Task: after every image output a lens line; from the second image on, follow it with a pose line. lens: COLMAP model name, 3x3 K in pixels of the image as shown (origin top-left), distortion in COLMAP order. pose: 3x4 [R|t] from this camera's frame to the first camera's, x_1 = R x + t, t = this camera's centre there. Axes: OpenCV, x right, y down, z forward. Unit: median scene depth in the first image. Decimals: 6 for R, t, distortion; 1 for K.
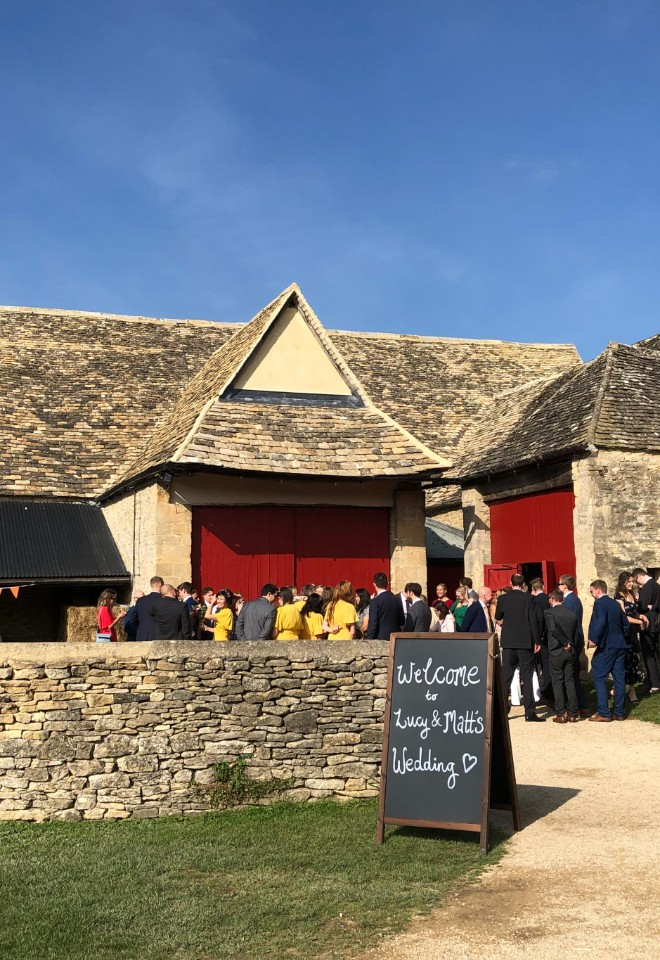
lens RADIAL K [[1264.9, 0, 330.0], [0, 1264.9, 480.0], [0, 0, 1]] dist [0.056849, -0.052099]
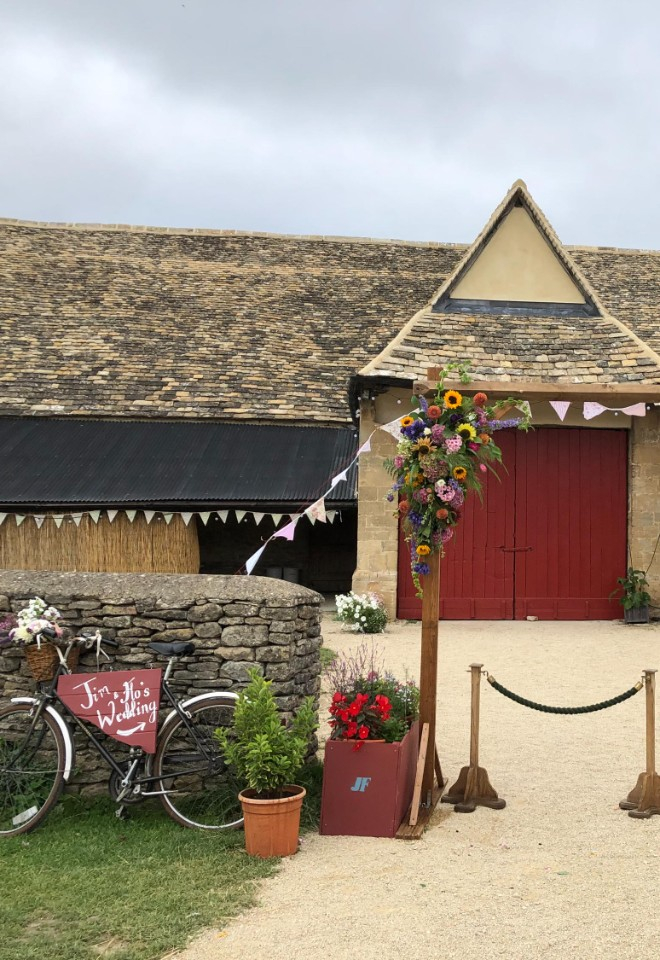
lens RADIAL K [[1264.9, 0, 330.0], [0, 1264.9, 480.0], [0, 0, 1]] dist [0.056849, -0.052099]
pose [[0.971472, 0.013820, -0.236751, 0.059888], [-0.000617, 0.998444, 0.055752, 0.008546], [0.237153, -0.054015, 0.969969, 0.083464]]
